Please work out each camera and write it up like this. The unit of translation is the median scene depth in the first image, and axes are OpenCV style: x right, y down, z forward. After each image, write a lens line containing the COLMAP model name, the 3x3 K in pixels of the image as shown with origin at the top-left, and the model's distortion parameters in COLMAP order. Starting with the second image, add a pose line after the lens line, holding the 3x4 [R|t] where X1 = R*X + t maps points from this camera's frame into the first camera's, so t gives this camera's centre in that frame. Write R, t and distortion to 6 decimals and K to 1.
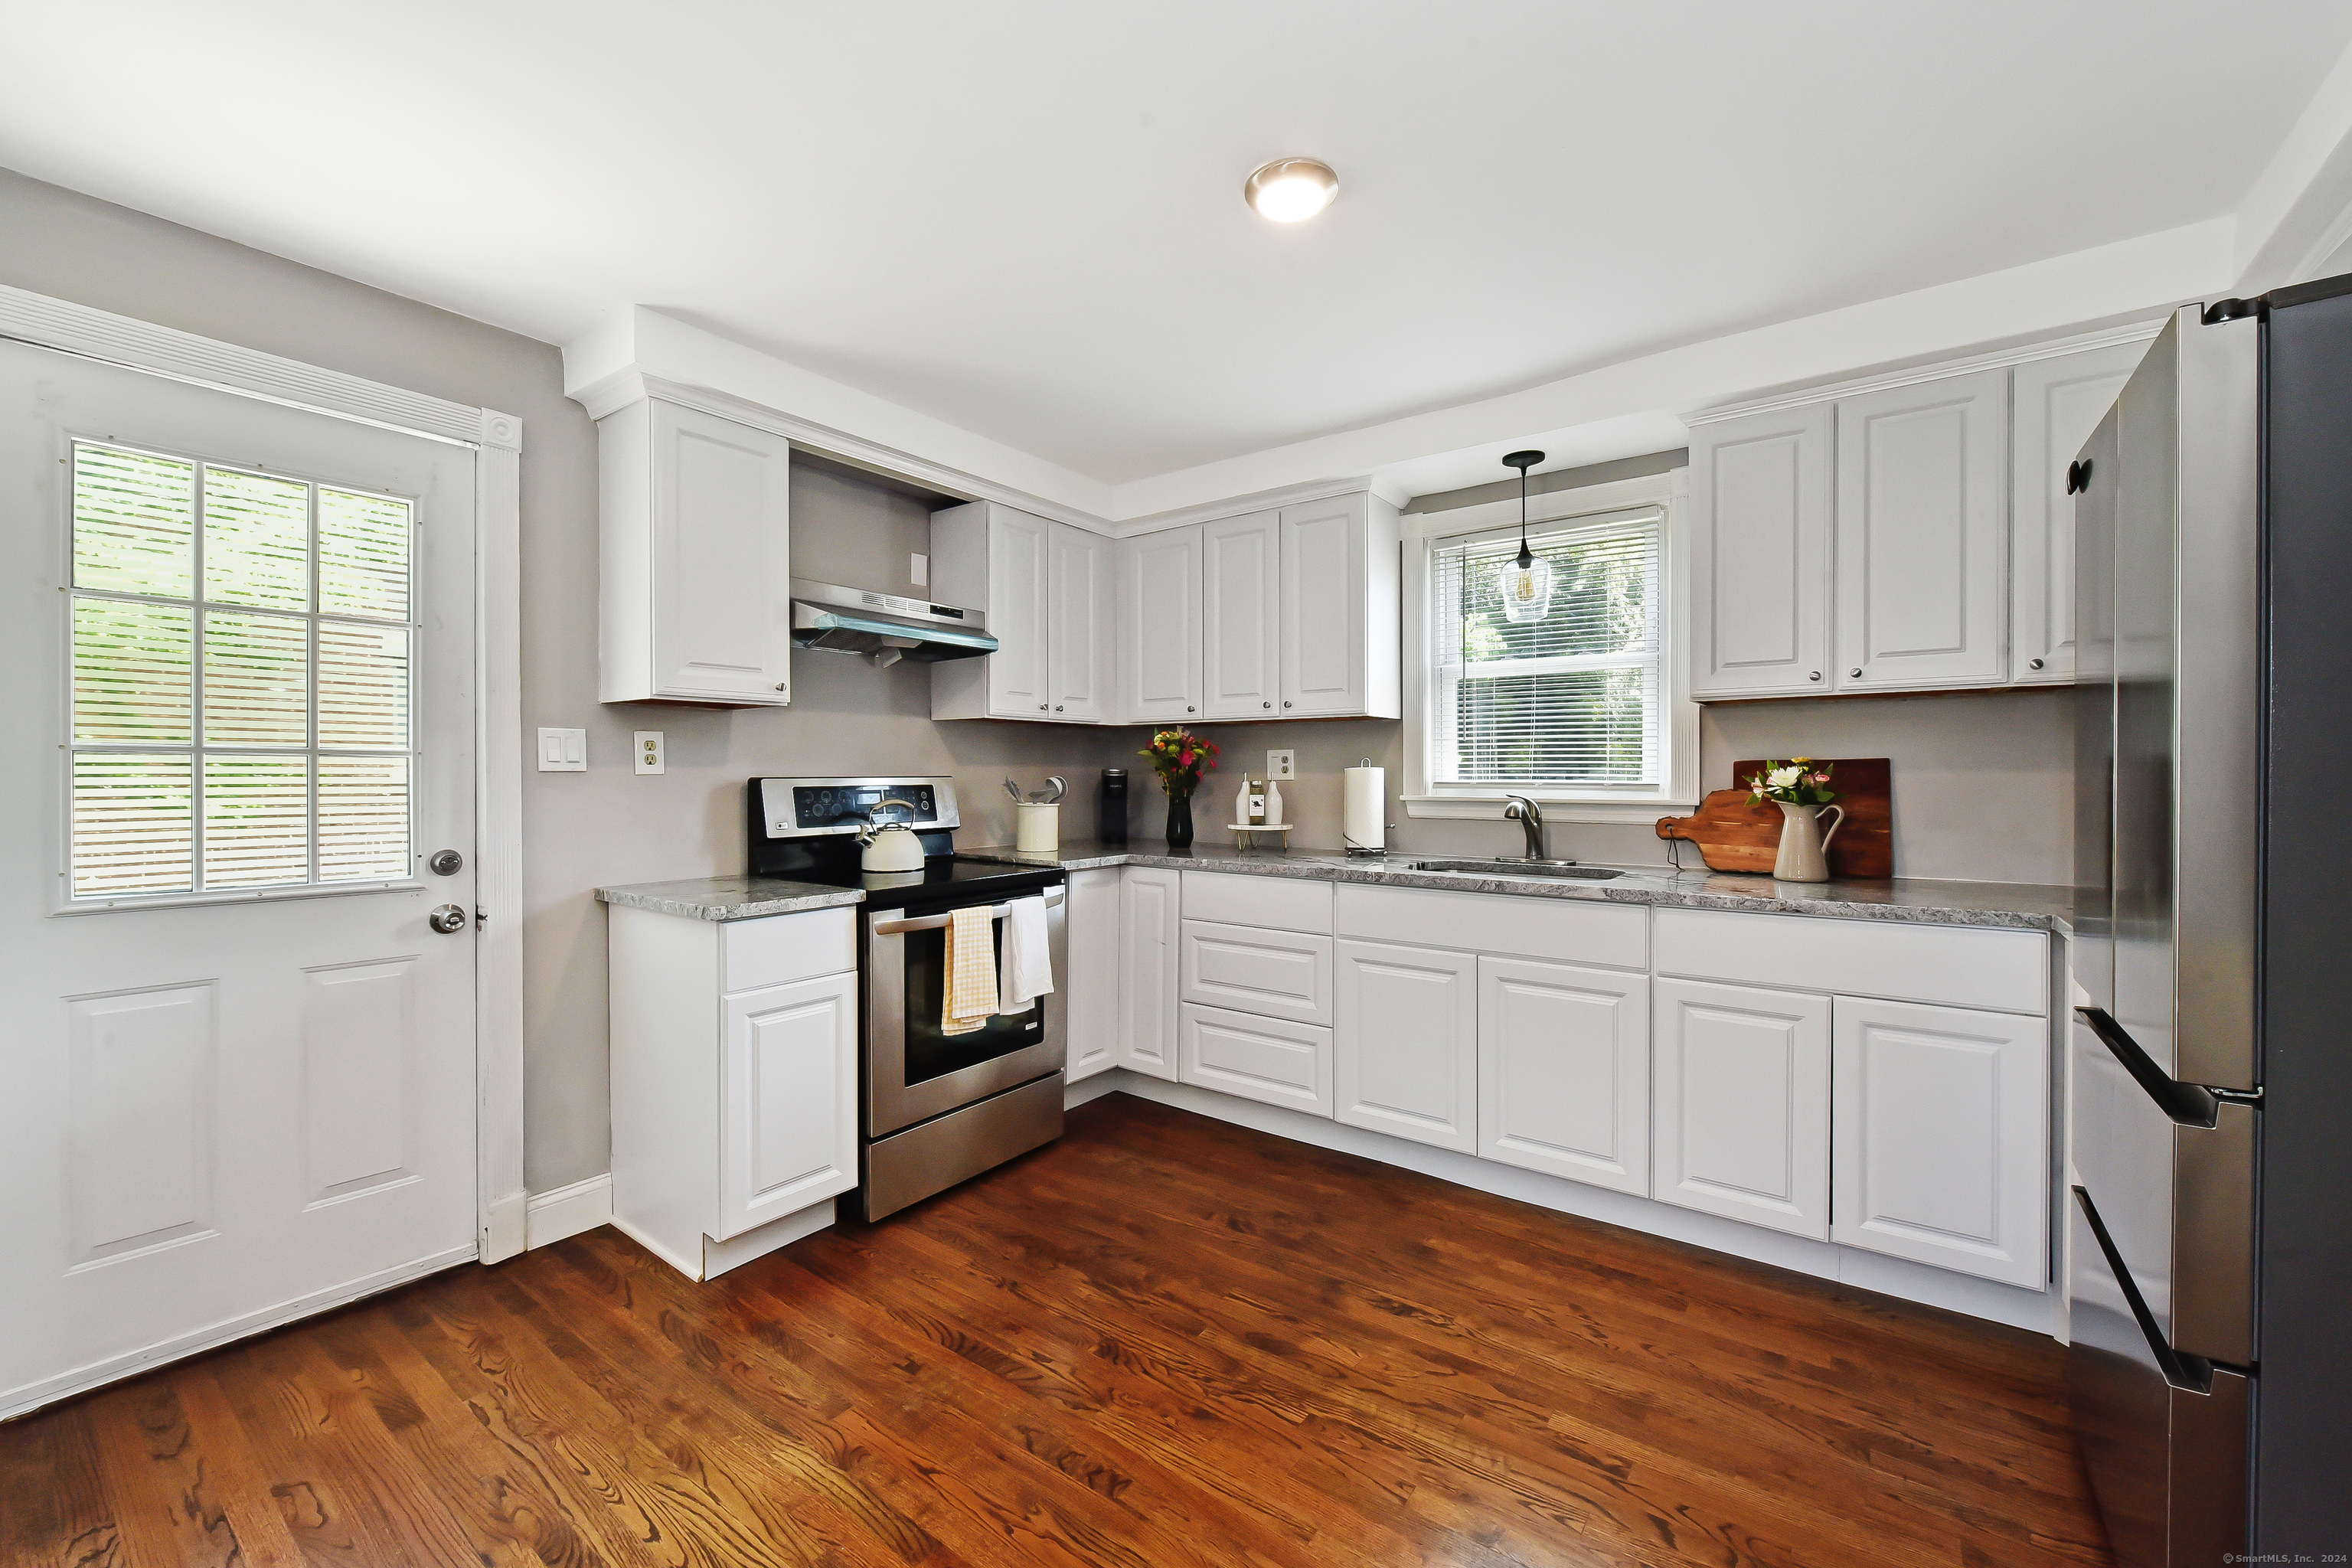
lens RADIAL K [[943.3, 0, 1164.1], [0, 943.3, 783.8], [0, 0, 1]] dist [-0.000608, -0.000049]
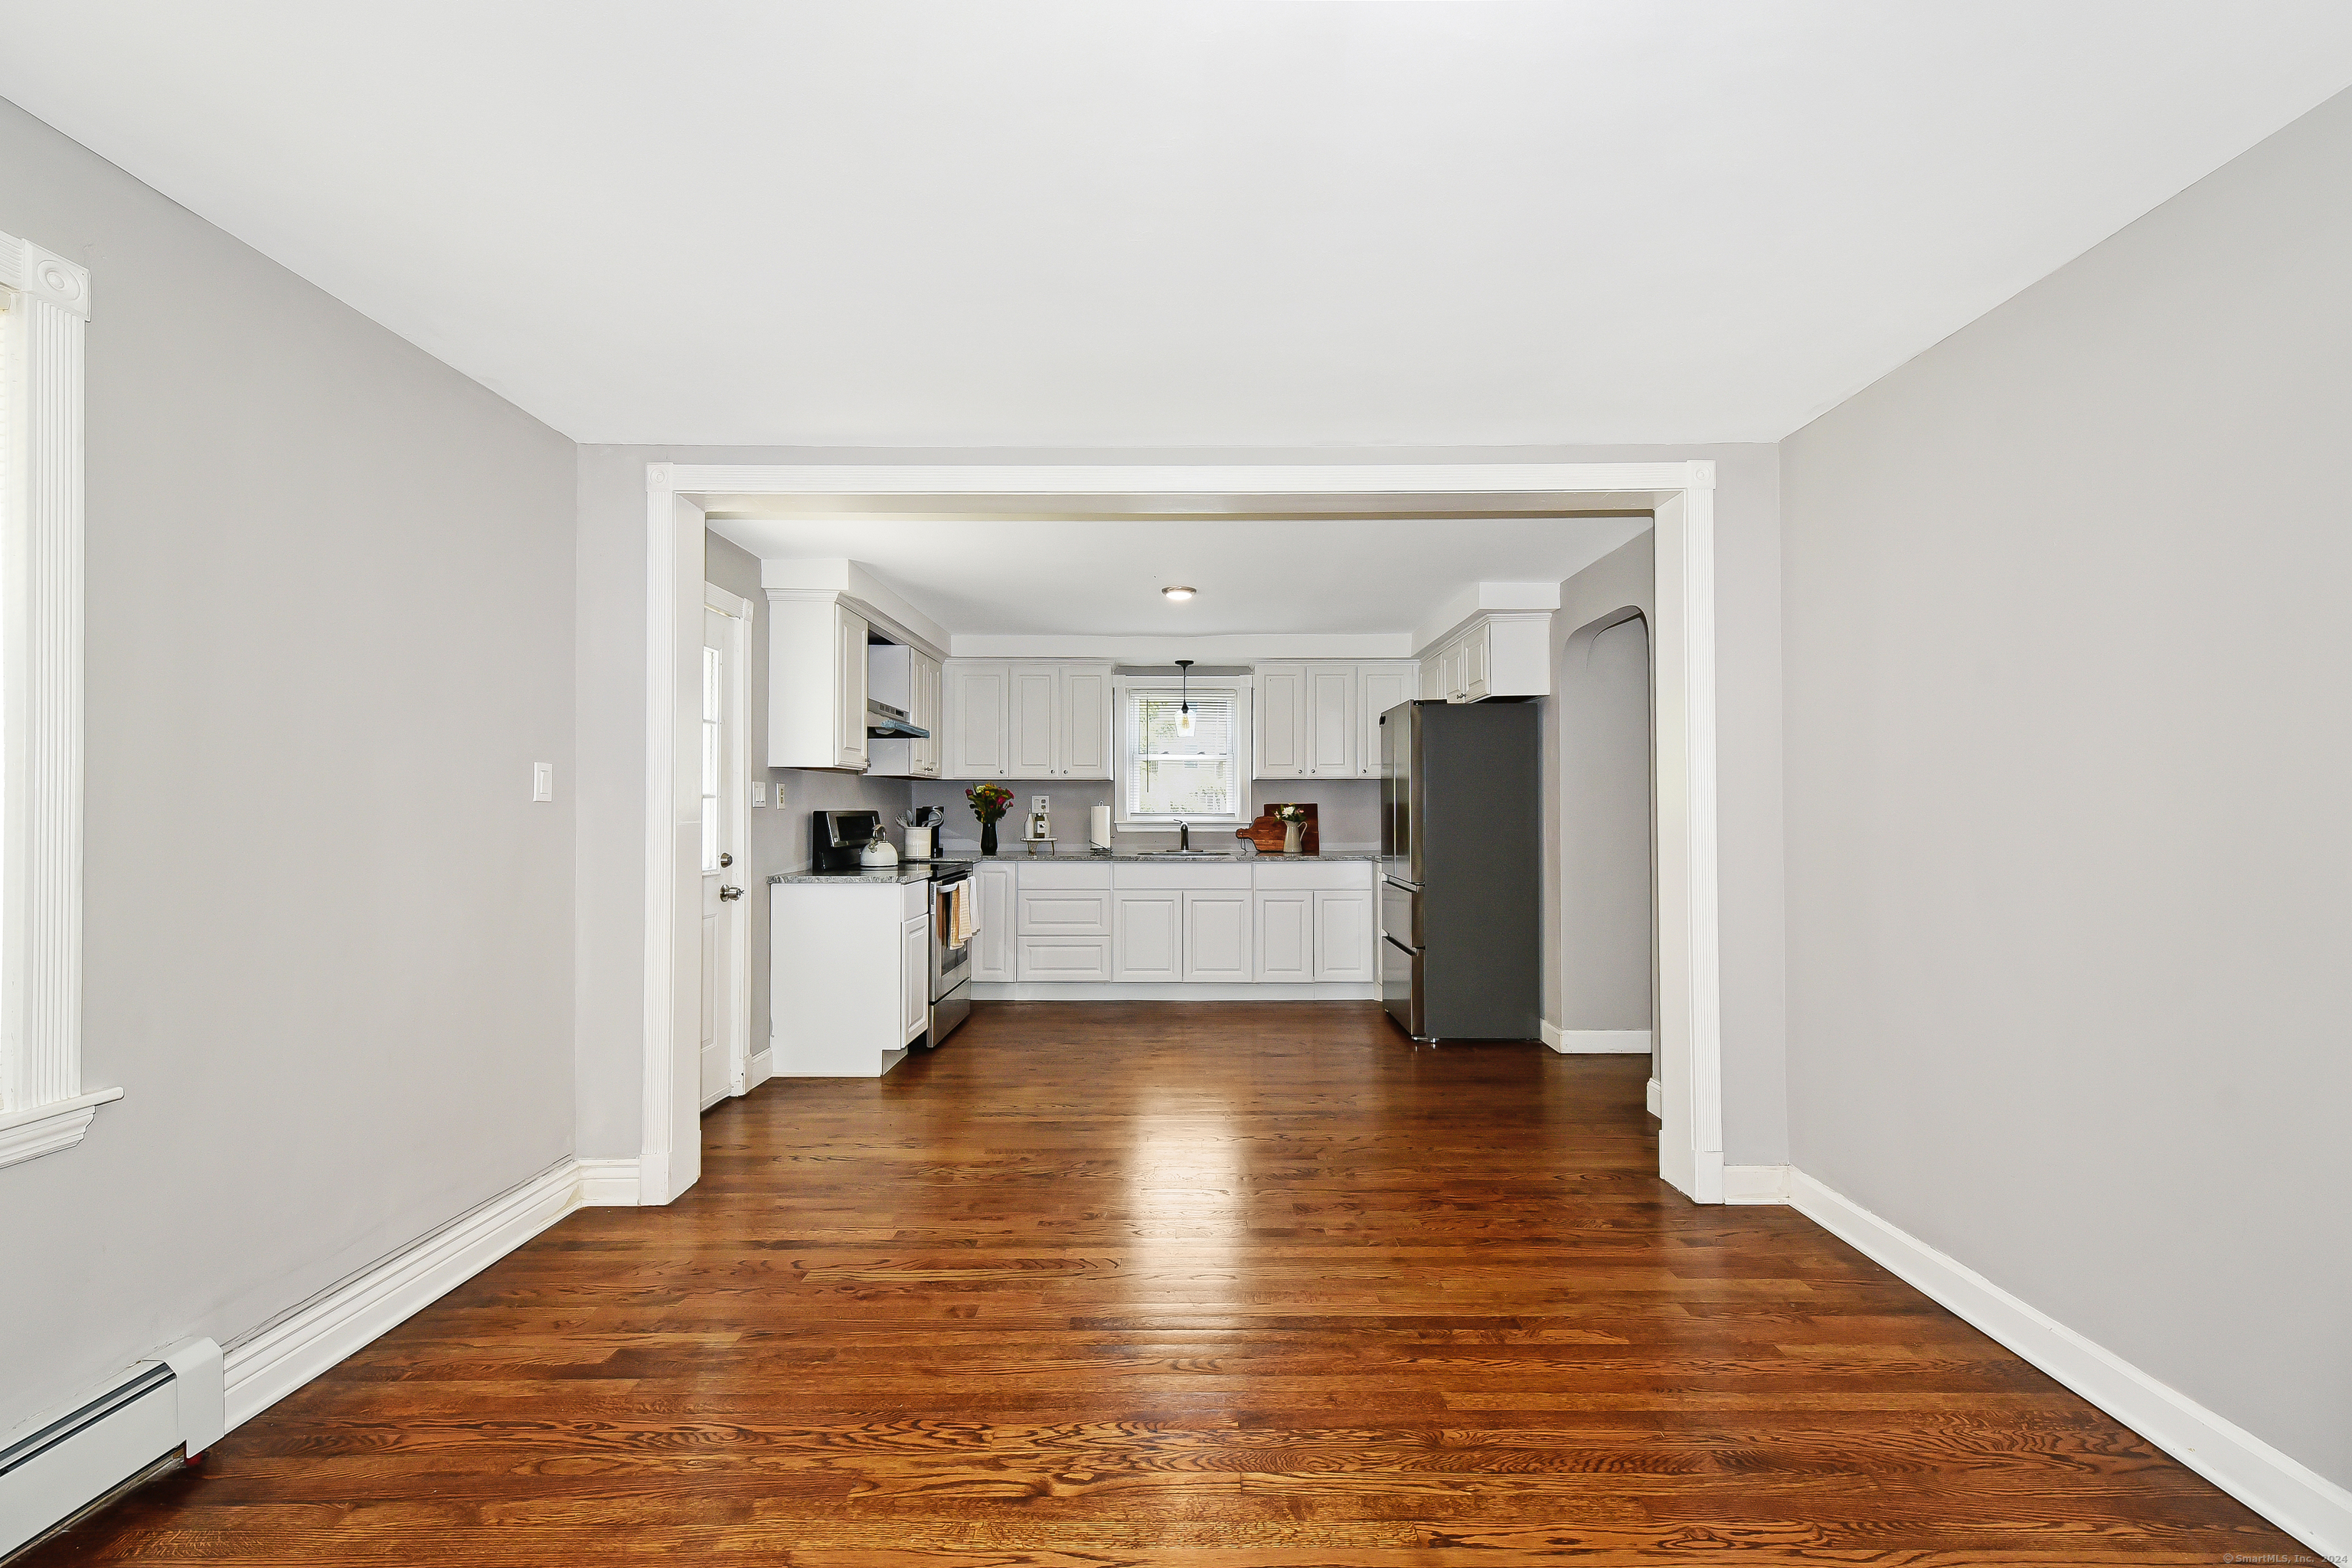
lens RADIAL K [[976.5, 0, 1165.8], [0, 976.5, 792.0], [0, 0, 1]] dist [0.015274, -0.000375]
pose [[0.802494, 0.012330, 0.596533, -0.979276], [0.004006, 0.999653, -0.026050, 0.007297], [-0.596647, 0.023295, 0.802166, -0.757309]]
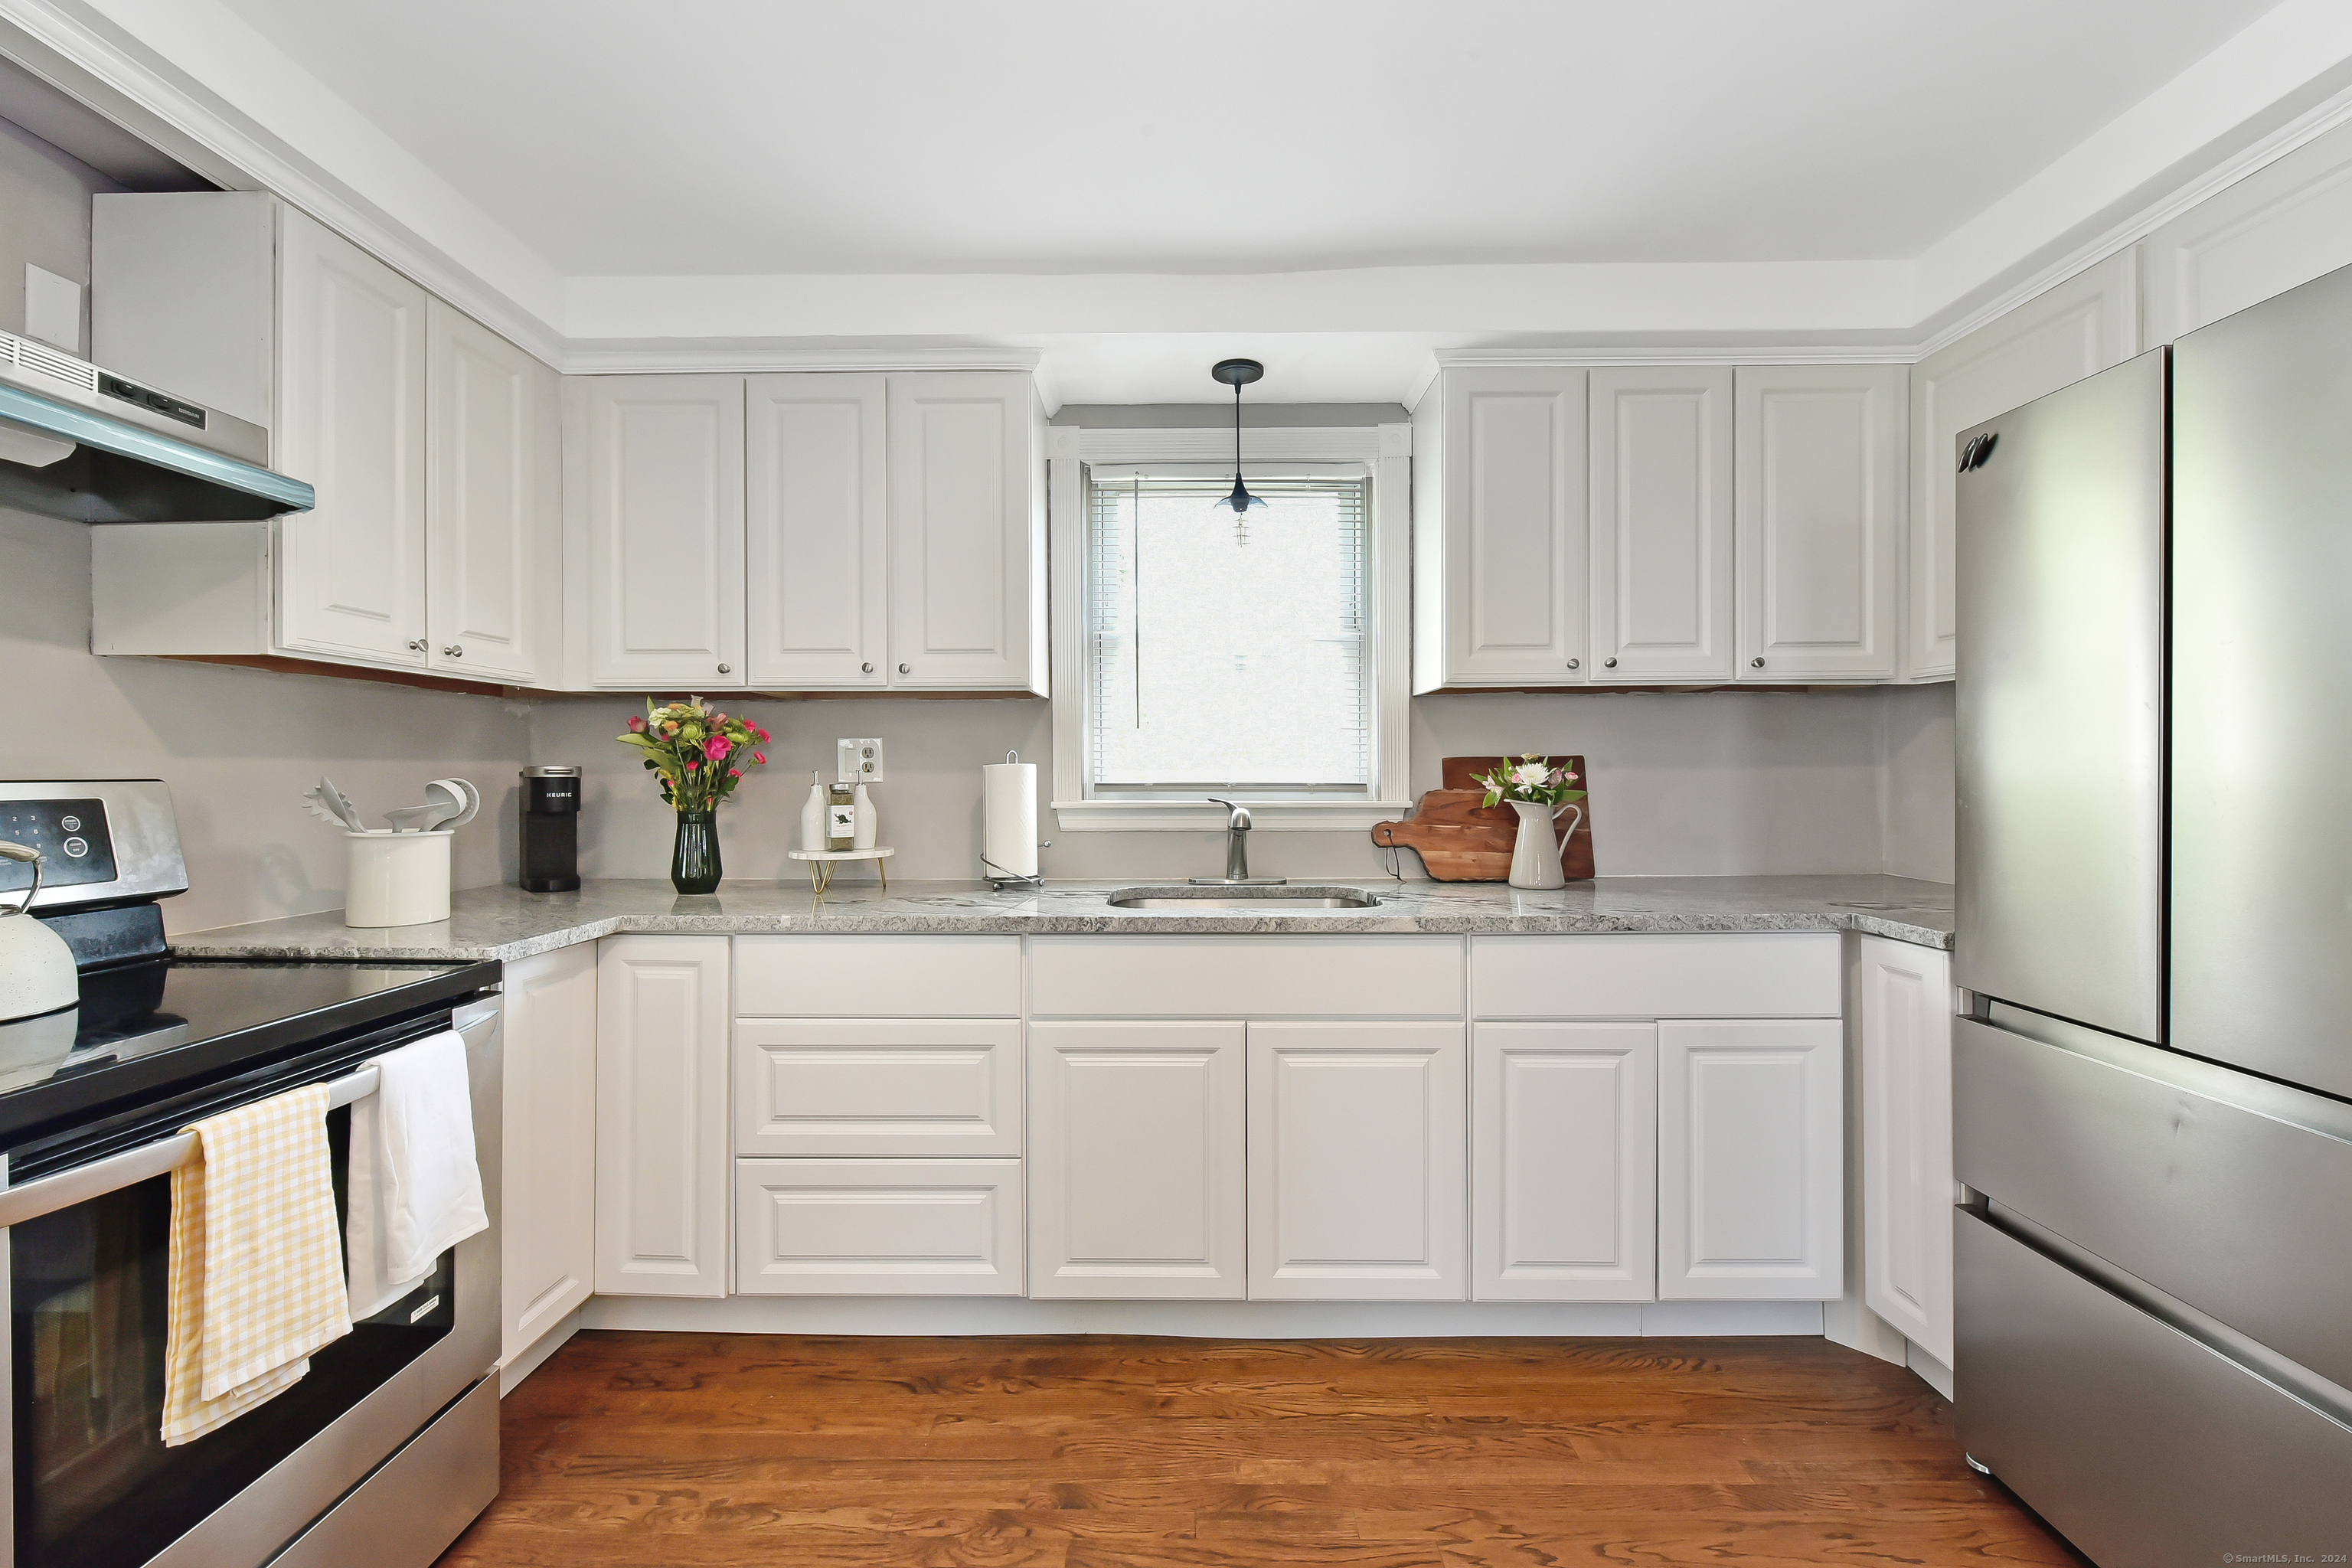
lens RADIAL K [[926.2, 0, 1184.8], [0, 926.2, 775.2], [0, 0, 1]] dist [-0.001449, -0.000559]
pose [[0.796688, -0.002336, 0.604386, -0.120358], [0.009204, 0.999923, -0.008267, -0.001937], [-0.604321, 0.012149, 0.796648, 0.413190]]
